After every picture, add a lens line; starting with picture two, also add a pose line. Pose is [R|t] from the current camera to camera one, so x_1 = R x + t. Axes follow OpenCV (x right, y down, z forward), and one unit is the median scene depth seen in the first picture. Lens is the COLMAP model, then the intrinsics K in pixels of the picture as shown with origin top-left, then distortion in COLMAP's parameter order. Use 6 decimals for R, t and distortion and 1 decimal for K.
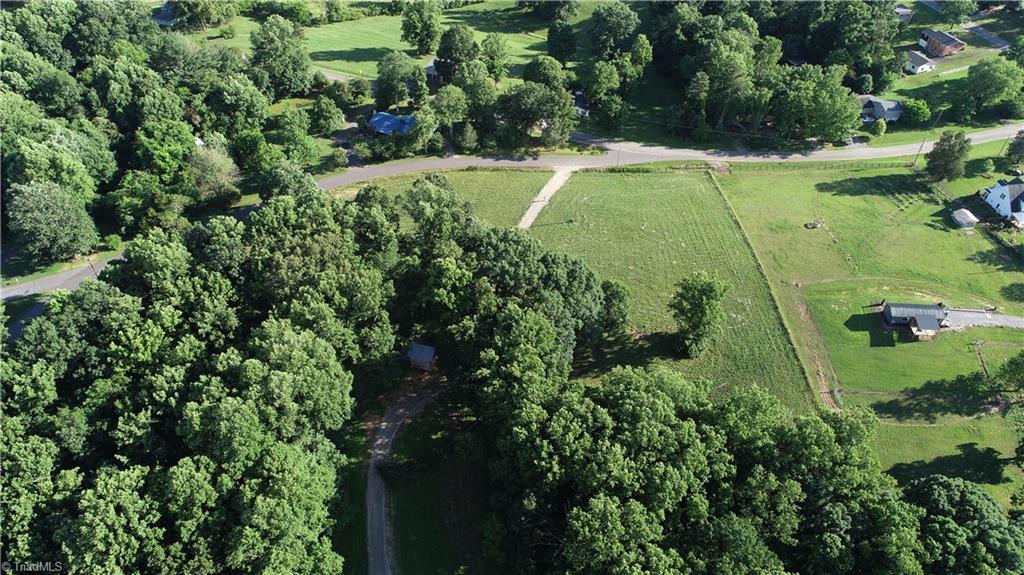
lens RADIAL K [[683.2, 0, 512.0], [0, 683.2, 287.5], [0, 0, 1]] dist [0.006263, -0.000342]
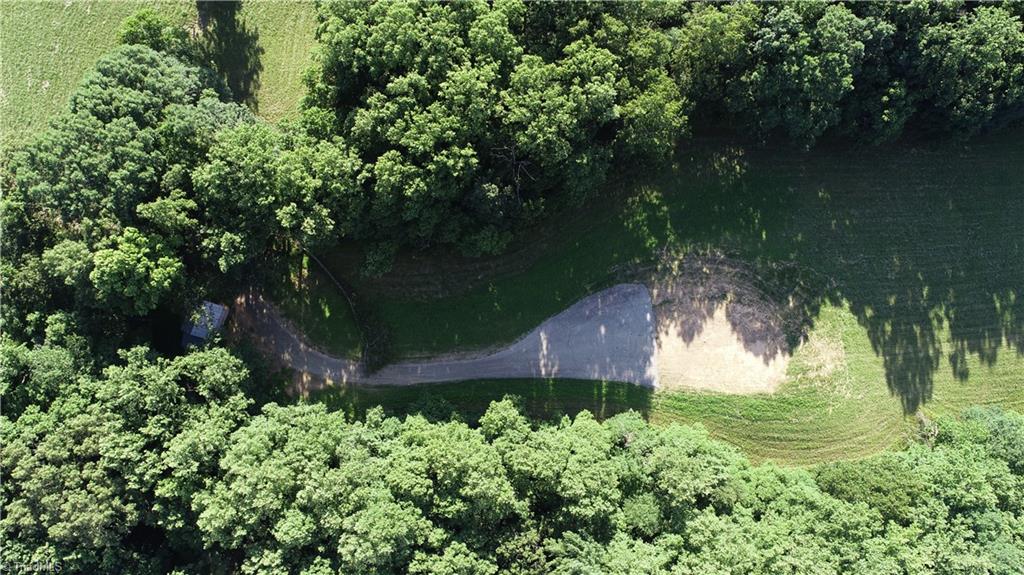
lens RADIAL K [[683.2, 0, 512.0], [0, 683.2, 287.5], [0, 0, 1]] dist [0.006263, -0.000342]
pose [[0.099614, -0.994112, 0.042647, -0.112797], [0.682487, 0.099452, 0.724100, -0.250347], [-0.724078, -0.043025, 0.688375, 0.295632]]
